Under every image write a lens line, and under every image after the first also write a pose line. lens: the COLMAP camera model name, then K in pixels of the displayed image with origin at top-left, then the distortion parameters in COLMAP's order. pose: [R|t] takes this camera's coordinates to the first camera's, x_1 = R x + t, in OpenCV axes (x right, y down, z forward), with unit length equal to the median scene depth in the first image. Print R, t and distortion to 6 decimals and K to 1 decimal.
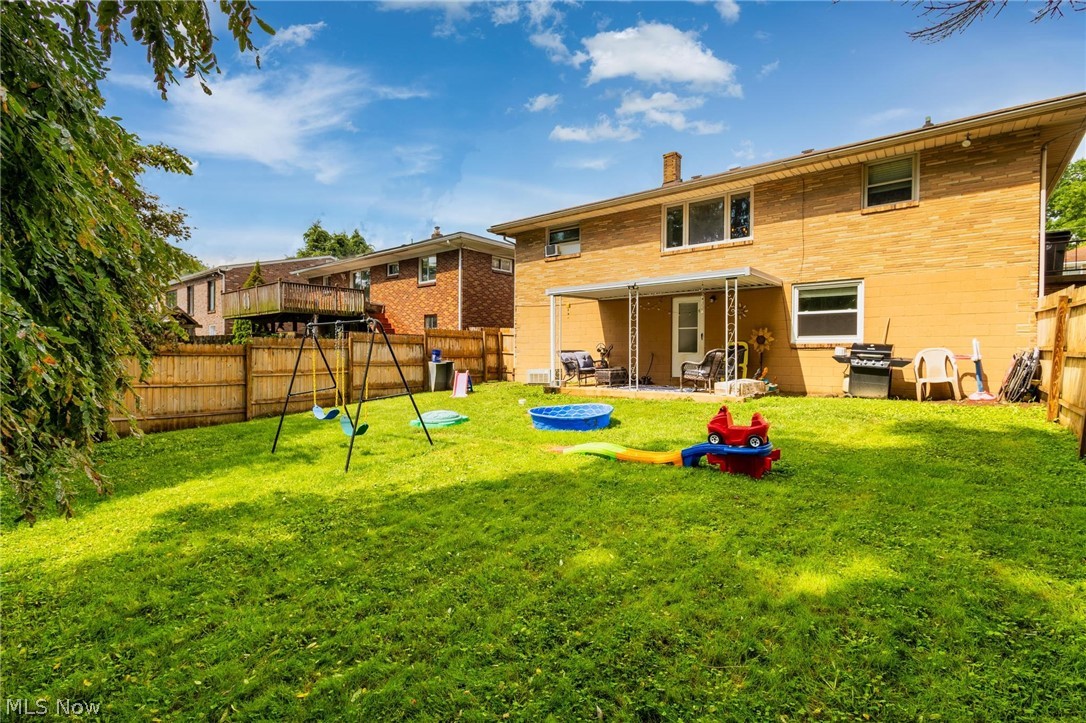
lens RADIAL K [[500.8, 0, 542.3], [0, 500.8, 357.9], [0, 0, 1]] dist [0.010853, -0.000491]
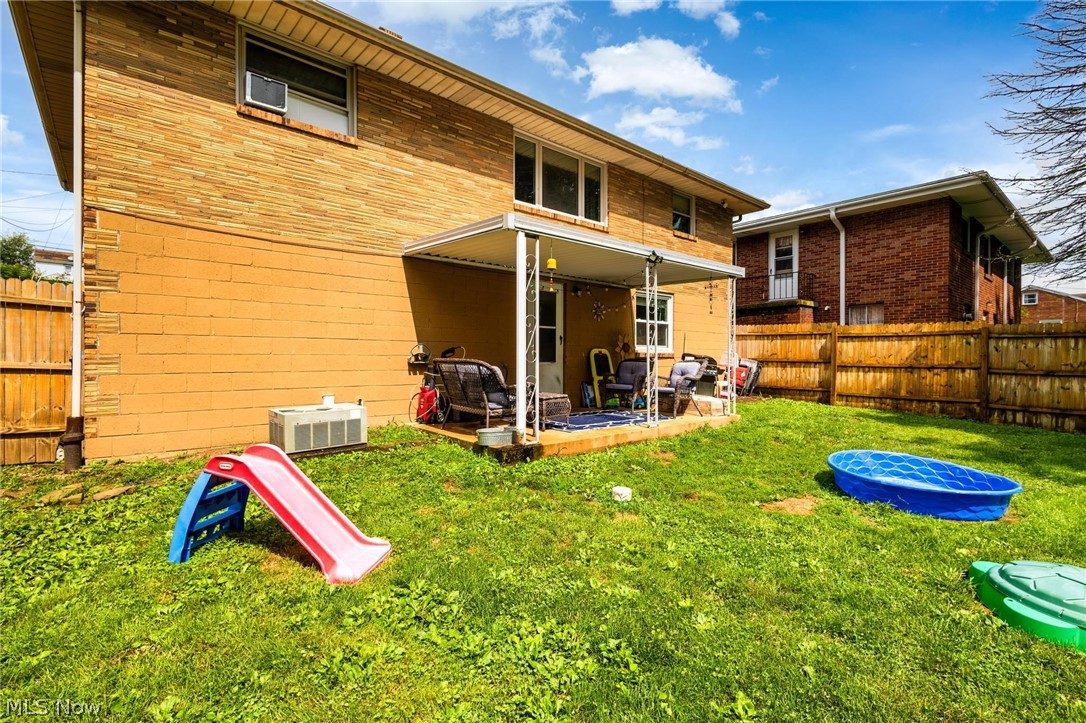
lens RADIAL K [[500.8, 0, 539.9], [0, 500.8, 359.6], [0, 0, 1]] dist [0.010853, -0.000491]
pose [[0.171674, -0.005108, 0.985141, -0.373793], [0.003858, 0.999982, 0.004513, -0.017359], [-0.985146, 0.003026, 0.171691, 0.853232]]
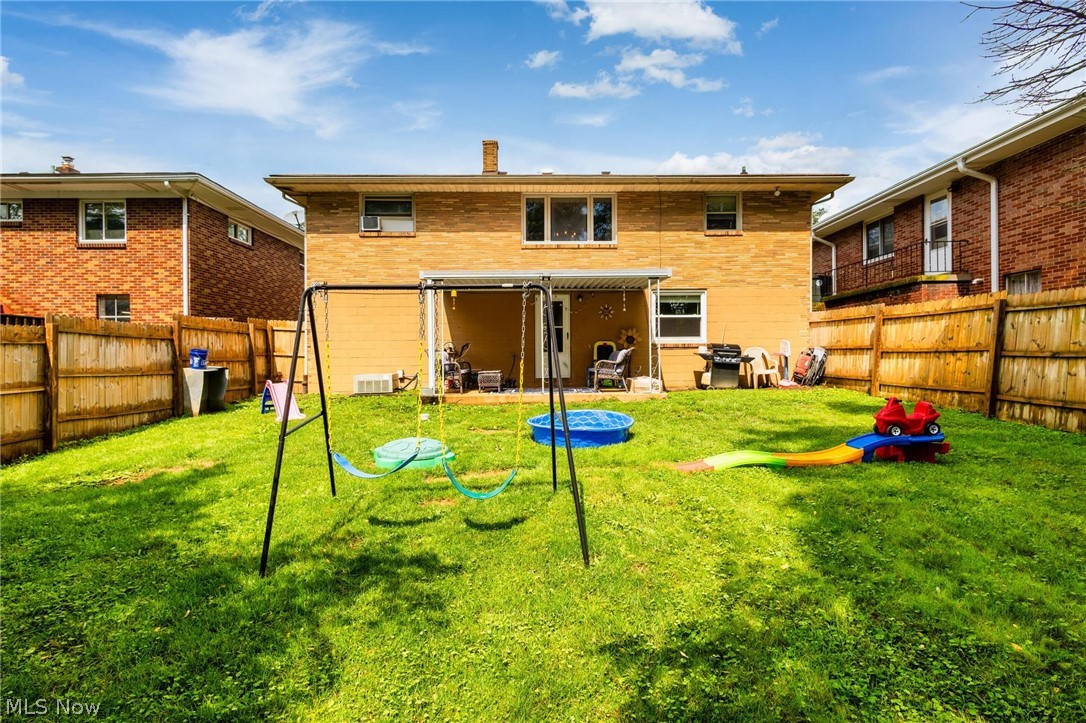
lens RADIAL K [[500.8, 0, 544.7], [0, 500.8, 359.0], [0, 0, 1]] dist [0.010853, -0.000491]
pose [[0.764909, -0.008560, 0.644081, -0.327132], [0.013643, 0.999903, -0.002914, 0.004321], [-0.643993, 0.011016, 0.764952, 0.263761]]
